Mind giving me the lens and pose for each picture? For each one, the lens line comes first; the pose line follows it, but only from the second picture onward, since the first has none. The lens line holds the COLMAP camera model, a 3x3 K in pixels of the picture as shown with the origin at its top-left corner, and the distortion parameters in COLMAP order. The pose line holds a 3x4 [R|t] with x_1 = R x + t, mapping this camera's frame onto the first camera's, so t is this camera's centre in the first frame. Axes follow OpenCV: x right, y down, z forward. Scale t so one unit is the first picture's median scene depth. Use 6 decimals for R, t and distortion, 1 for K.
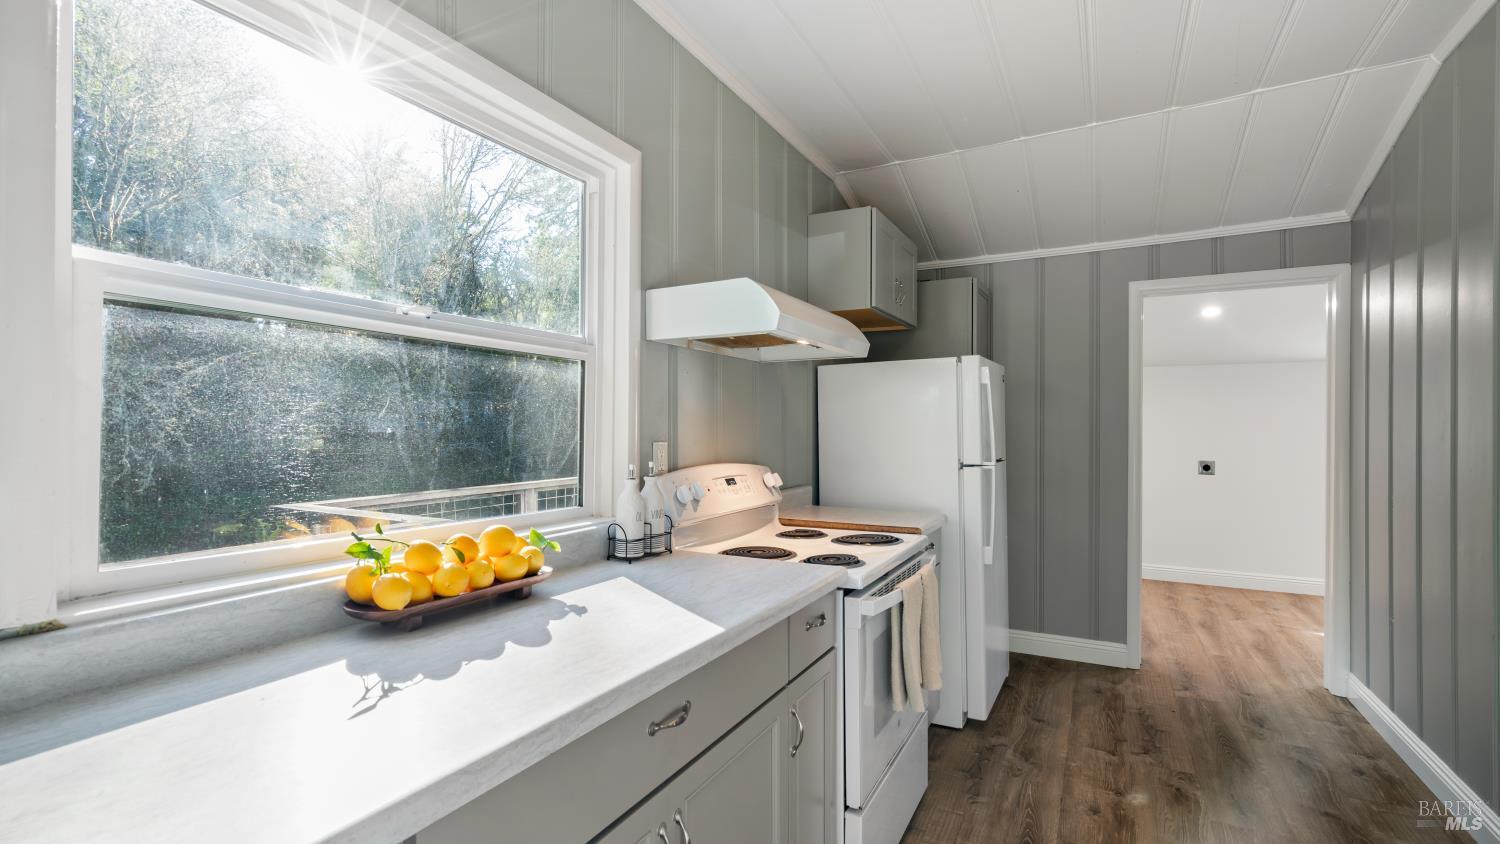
lens RADIAL K [[680.8, 0, 755.8], [0, 680.8, 426.3], [0, 0, 1]] dist [-0.010467, 0.006982]
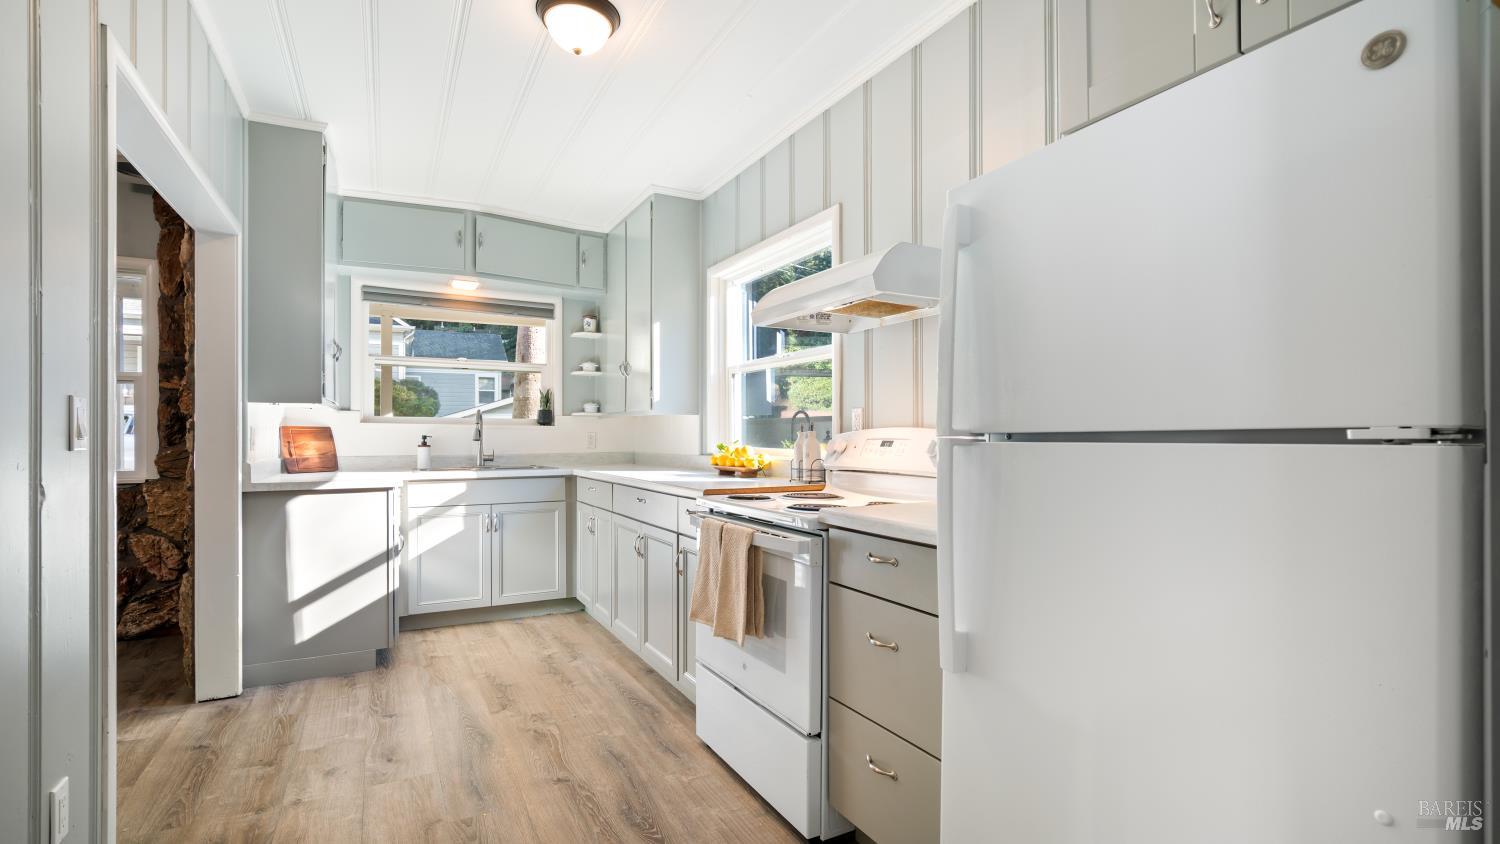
lens RADIAL K [[680.8, 0, 725.1], [0, 680.8, 434.9], [0, 0, 1]] dist [-0.010467, 0.006982]
pose [[-0.578701, -0.002608, -0.815535, 1.047605], [0.000984, 0.999992, -0.003896, 0.078022], [0.815539, -0.003057, -0.578694, 1.526157]]
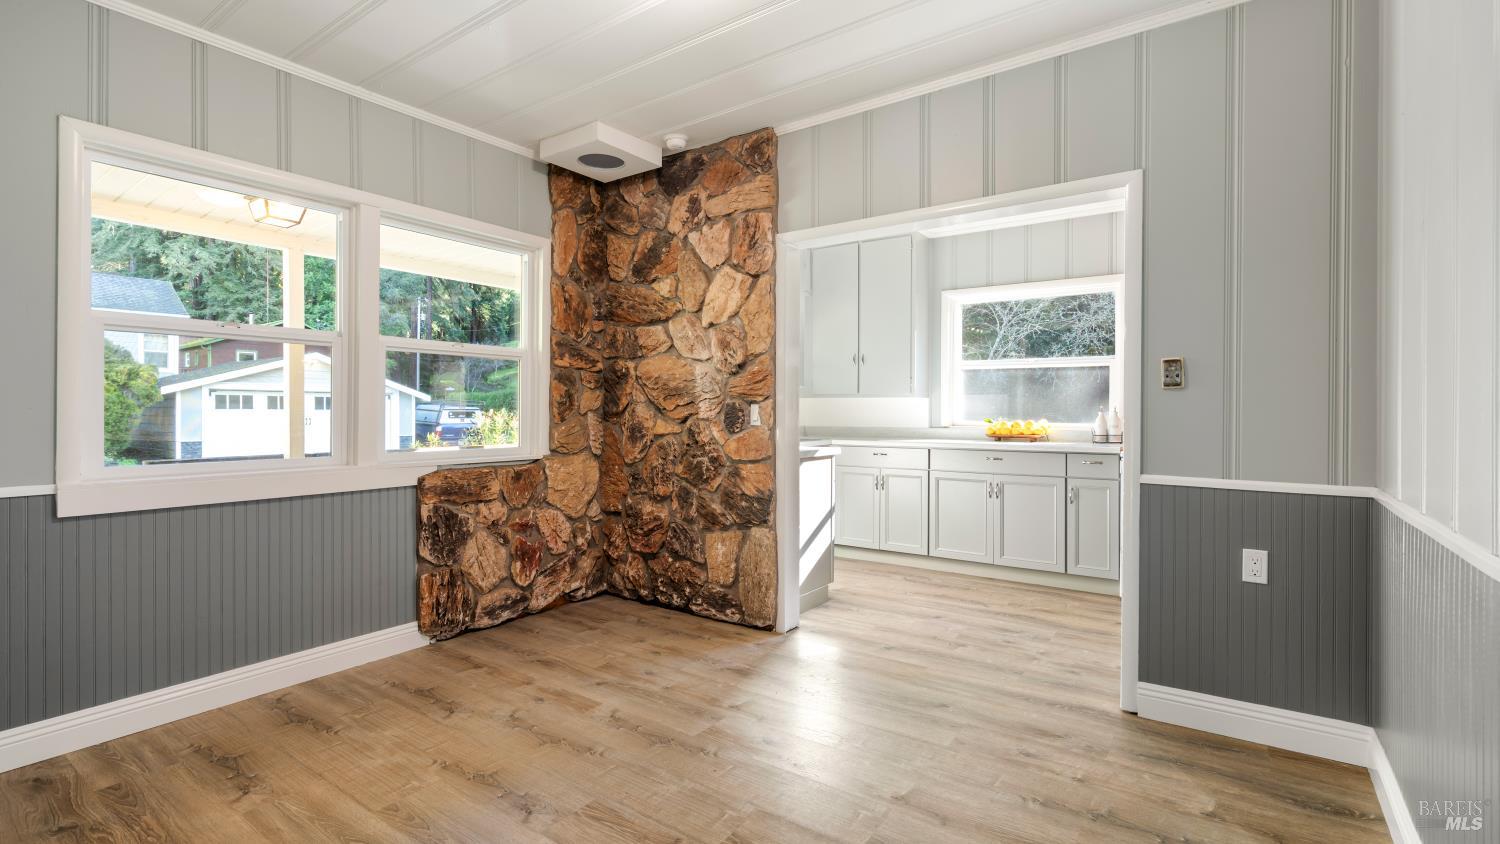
lens RADIAL K [[680.8, 0, 736.0], [0, 680.8, 413.5], [0, 0, 1]] dist [-0.010467, 0.006982]
pose [[-0.158751, -0.001379, -0.987318, 2.186210], [-0.002835, 0.999996, -0.000941, 0.076985], [0.987315, 0.002650, -0.158754, 0.037561]]
